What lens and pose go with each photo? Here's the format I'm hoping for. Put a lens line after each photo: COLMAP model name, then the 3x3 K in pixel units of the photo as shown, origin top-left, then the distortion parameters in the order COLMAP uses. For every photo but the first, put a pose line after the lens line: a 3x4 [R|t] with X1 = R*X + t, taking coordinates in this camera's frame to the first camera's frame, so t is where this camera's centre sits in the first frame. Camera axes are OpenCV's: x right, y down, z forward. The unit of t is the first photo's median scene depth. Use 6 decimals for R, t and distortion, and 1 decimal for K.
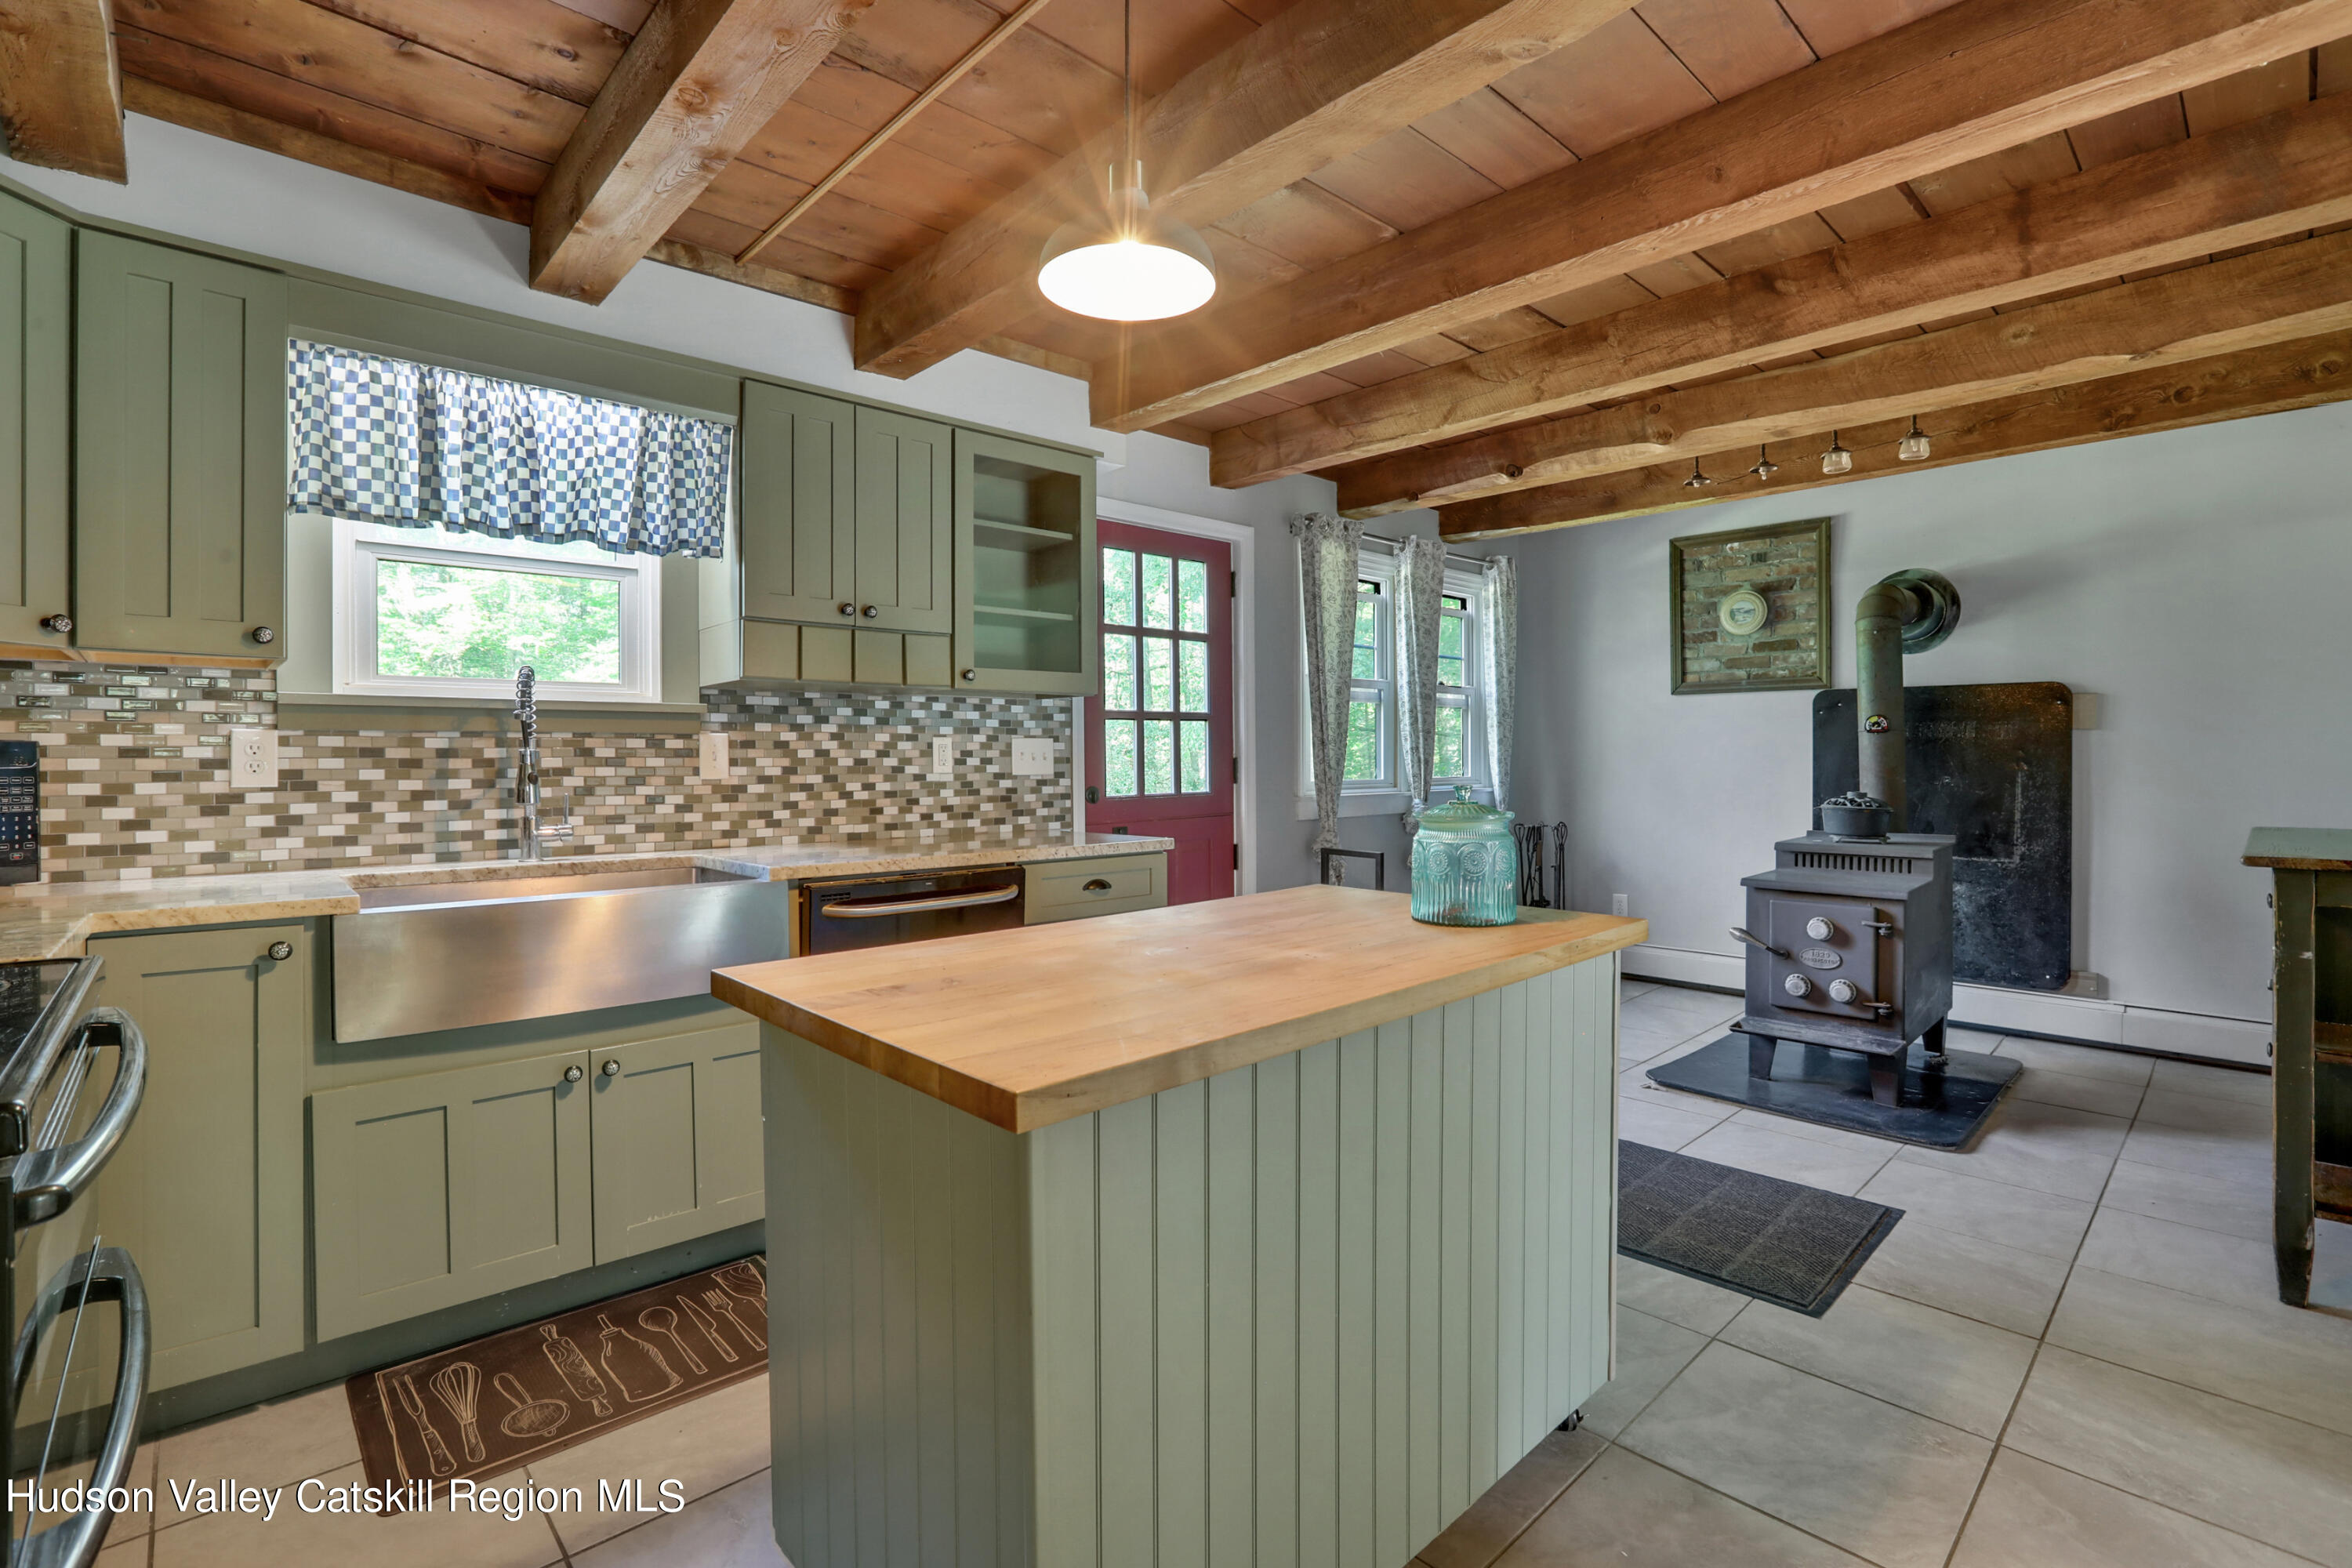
lens RADIAL K [[1077.8, 0, 1096.8], [0, 1077.8, 755.5], [0, 0, 1]] dist [-0.042877, 0.012396]
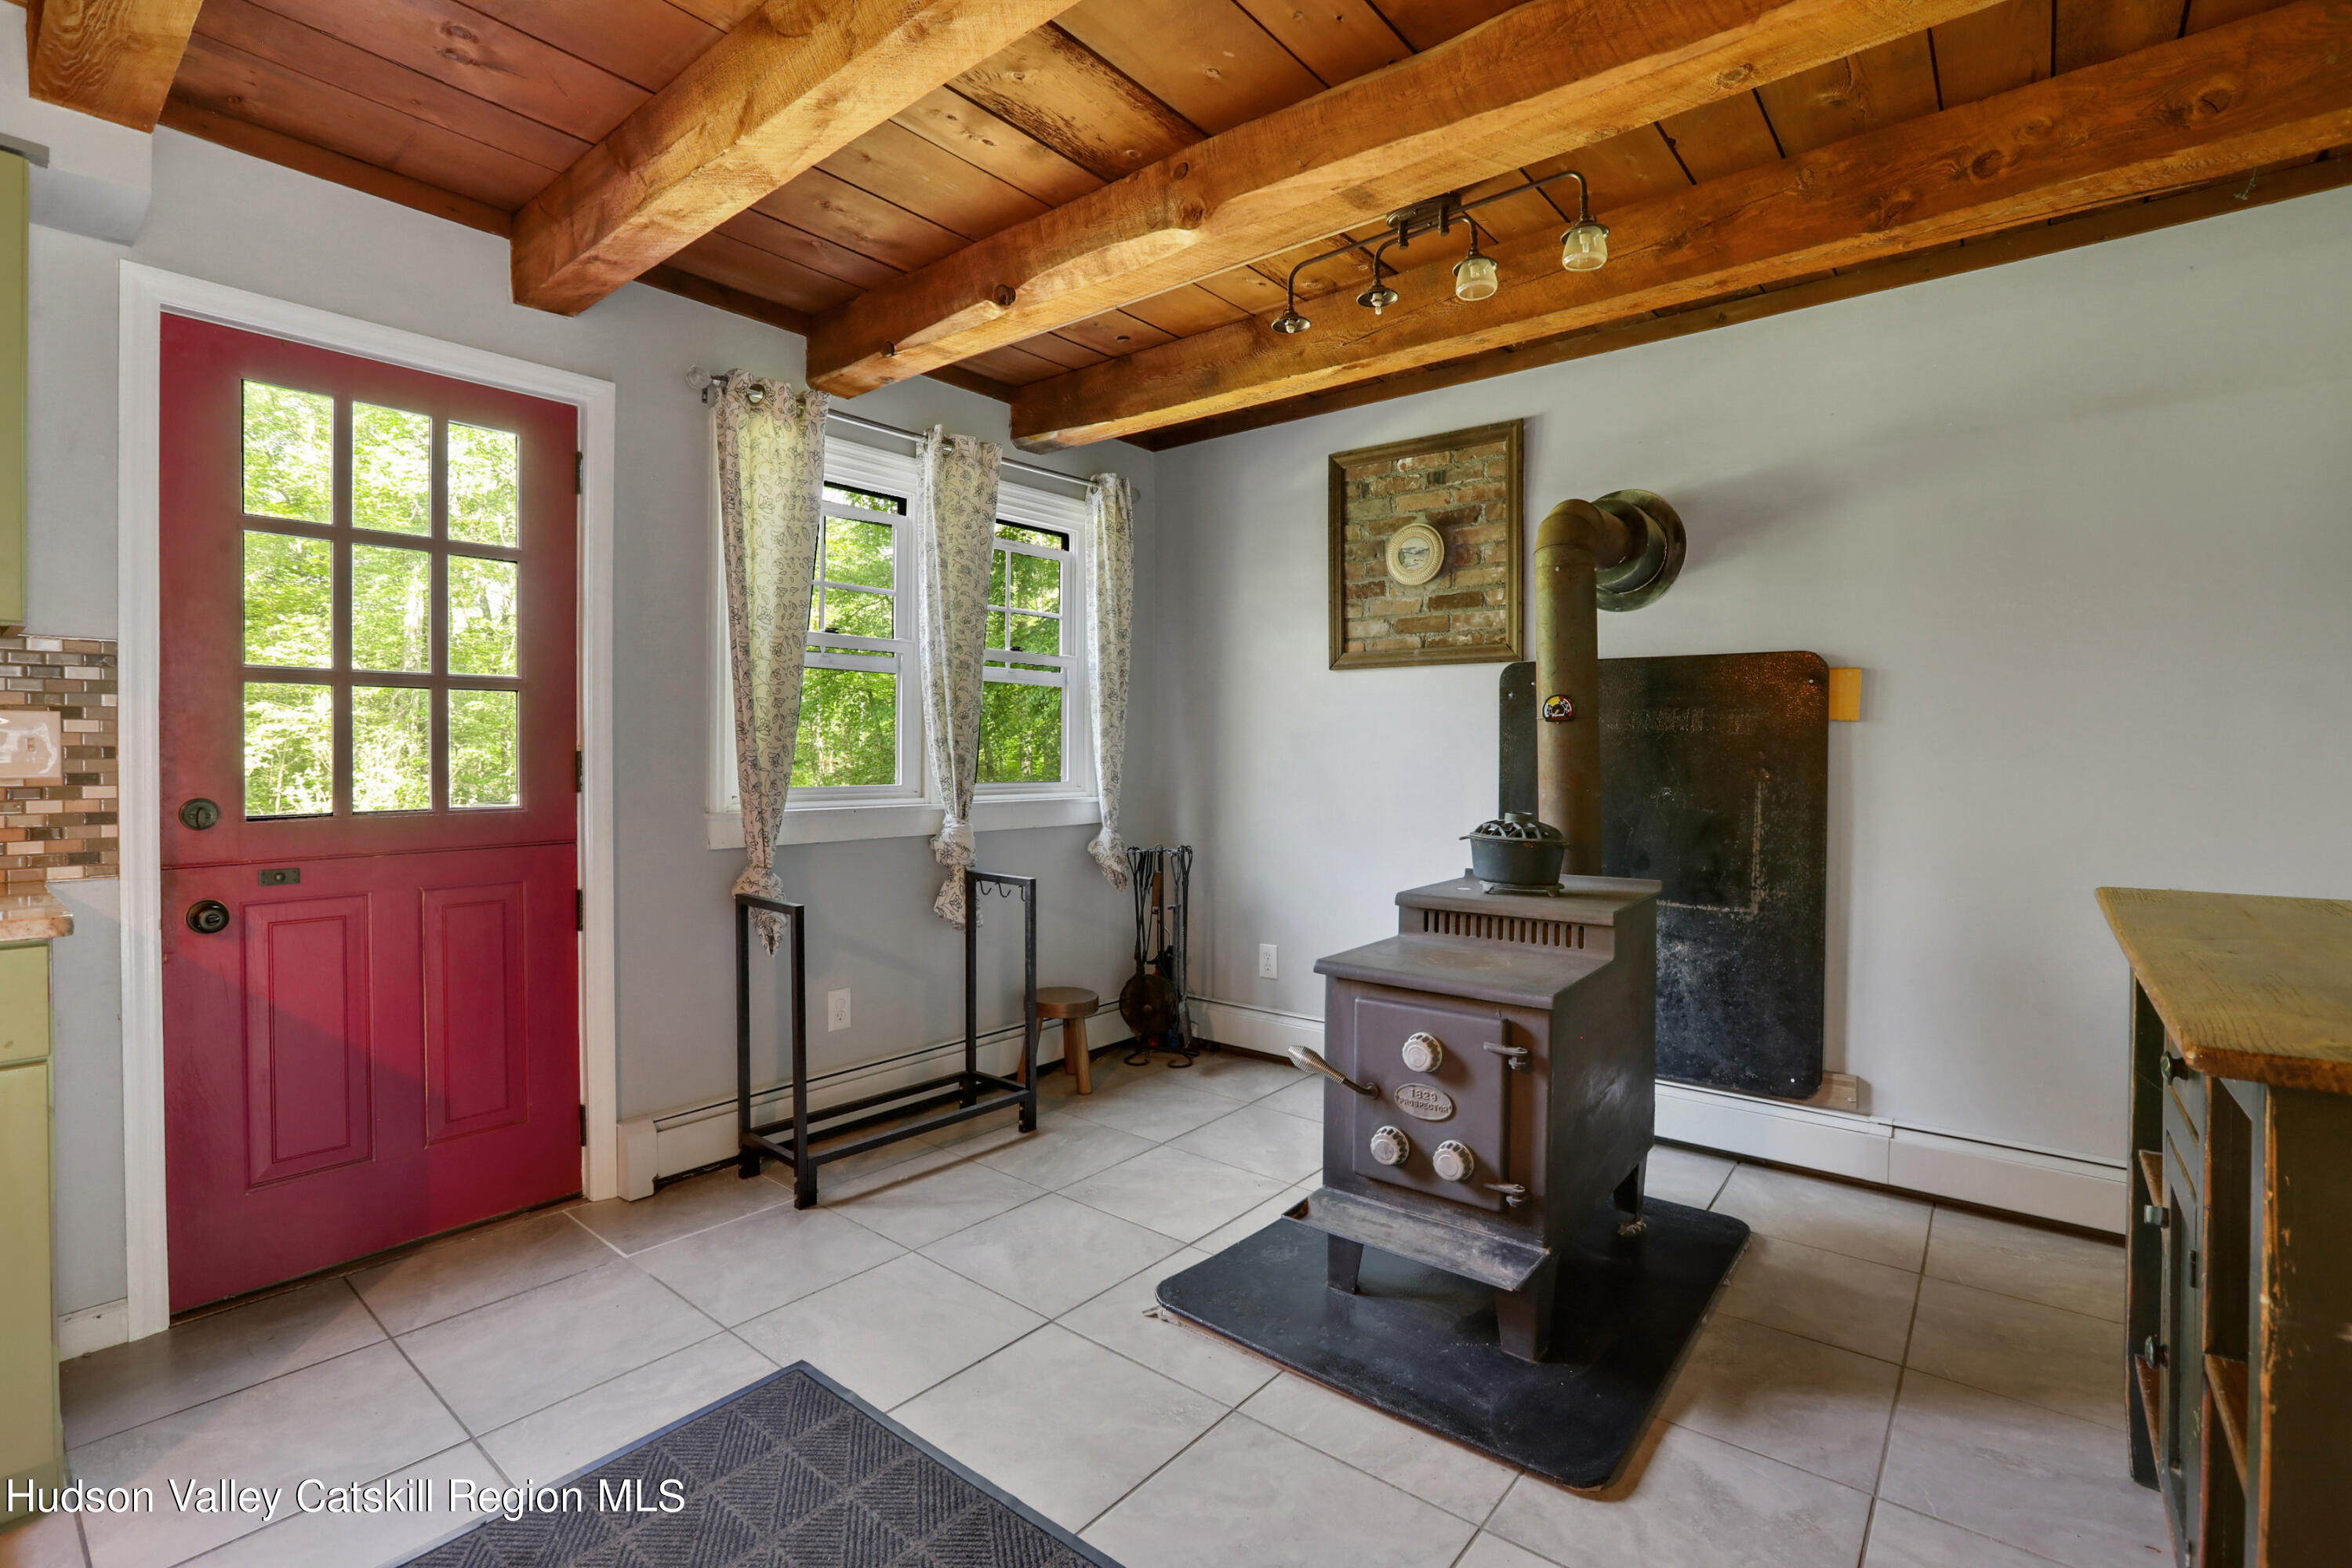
lens RADIAL K [[1077.8, 0, 1101.1], [0, 1077.8, 749.7], [0, 0, 1]] dist [-0.042877, 0.012396]
pose [[0.991387, 0.008703, 0.130673, 0.440288], [-0.008714, 0.999962, -0.000489, -0.001605], [-0.130673, -0.000654, 0.991425, 0.448480]]
